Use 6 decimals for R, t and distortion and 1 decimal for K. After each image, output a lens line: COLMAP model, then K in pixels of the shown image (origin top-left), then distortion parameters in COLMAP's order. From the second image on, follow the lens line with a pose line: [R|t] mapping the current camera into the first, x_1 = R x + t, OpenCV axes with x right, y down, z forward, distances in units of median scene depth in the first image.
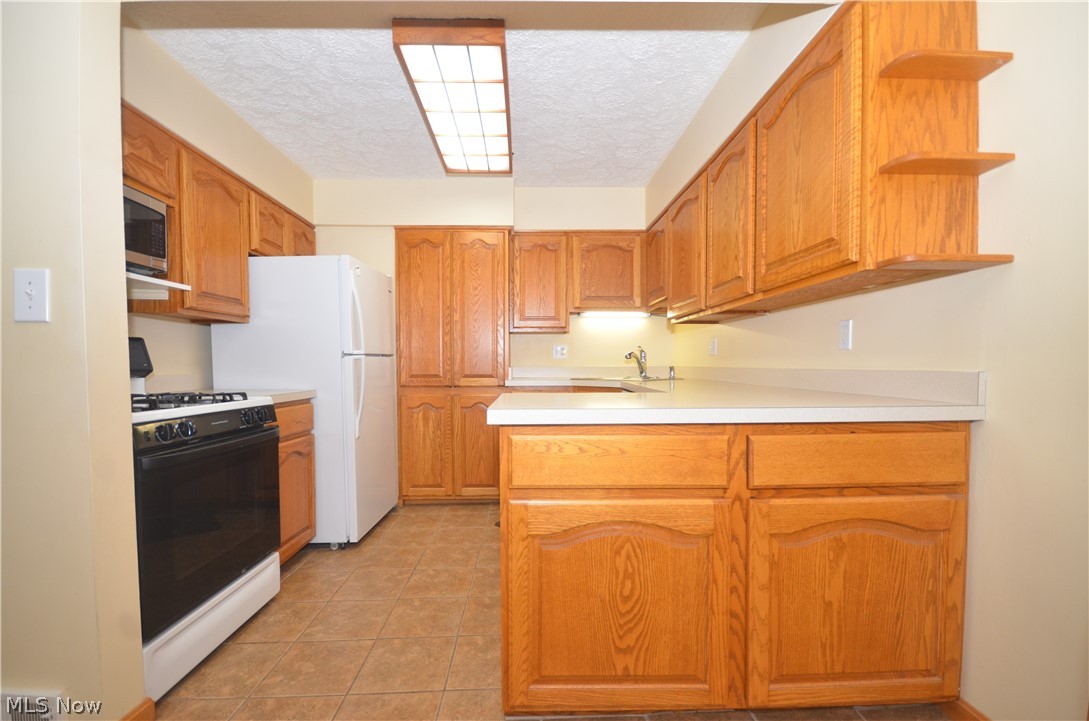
lens RADIAL K [[475.1, 0, 542.3], [0, 475.1, 368.2], [0, 0, 1]] dist [-0.000434, -0.005351]
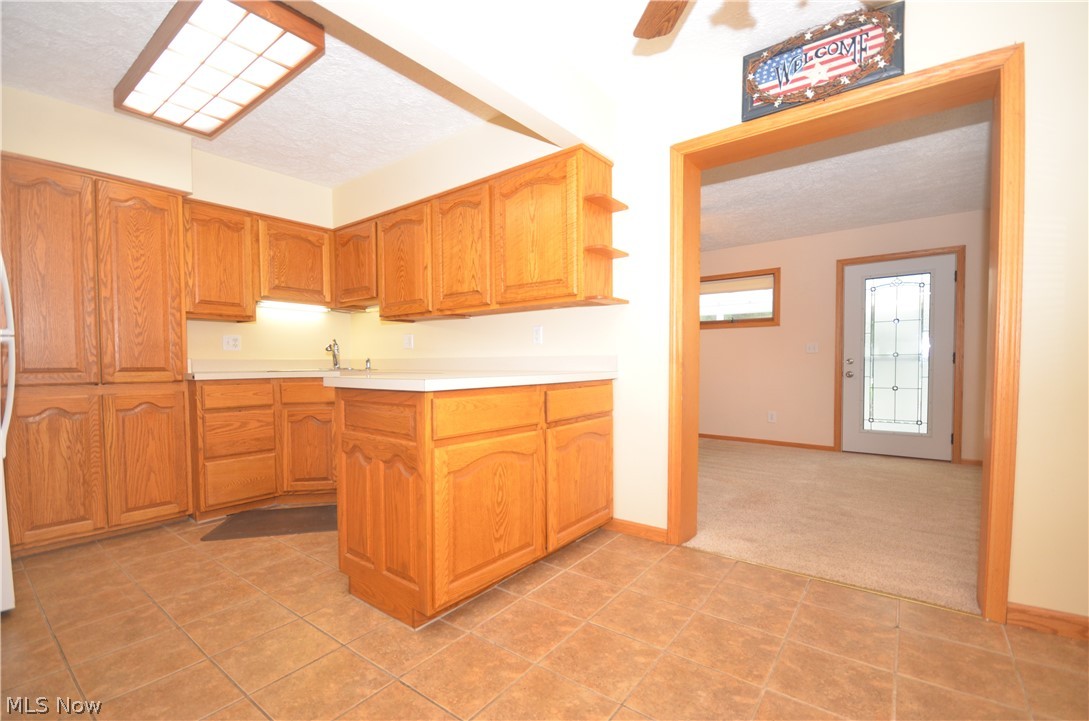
lens RADIAL K [[475.1, 0, 545.1], [0, 475.1, 362.3], [0, 0, 1]] dist [-0.000434, -0.005351]
pose [[0.629957, -0.001983, 0.776627, -0.686531], [0.012898, 0.999886, -0.007909, 0.040592], [-0.776523, 0.014999, 0.629911, -0.048069]]
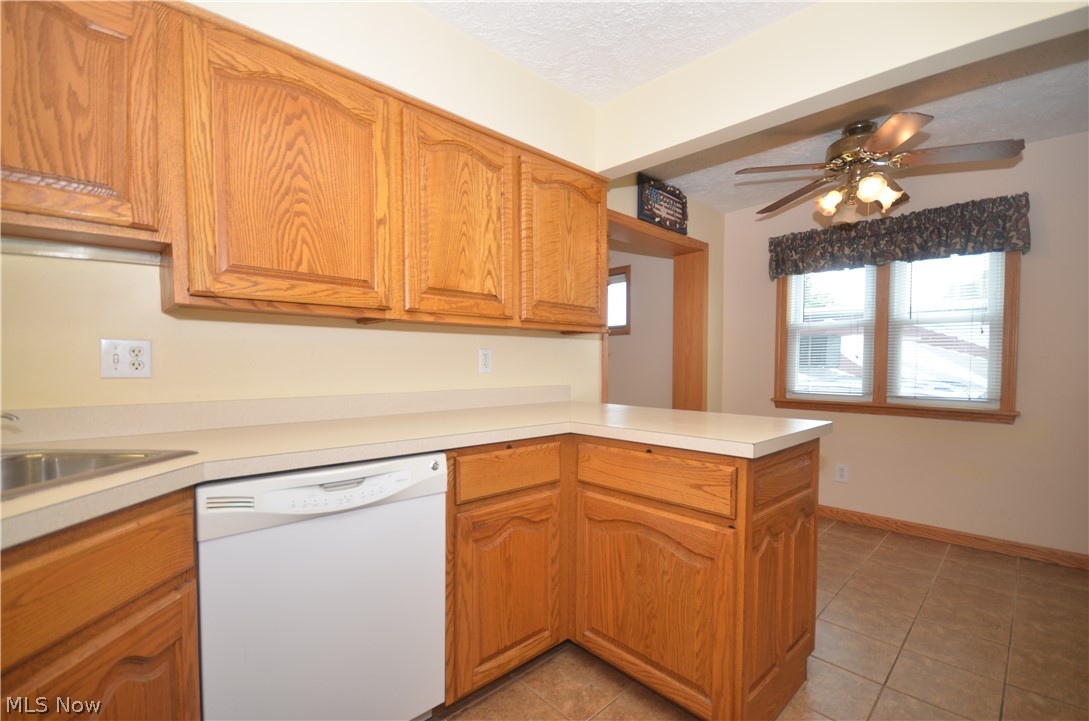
lens RADIAL K [[475.1, 0, 544.4], [0, 475.1, 359.1], [0, 0, 1]] dist [-0.000434, -0.005351]
pose [[-0.681406, -0.006924, 0.731873, -0.435927], [-0.000618, 0.999960, 0.008885, -0.093371], [-0.731905, 0.005601, -0.681383, 1.976999]]
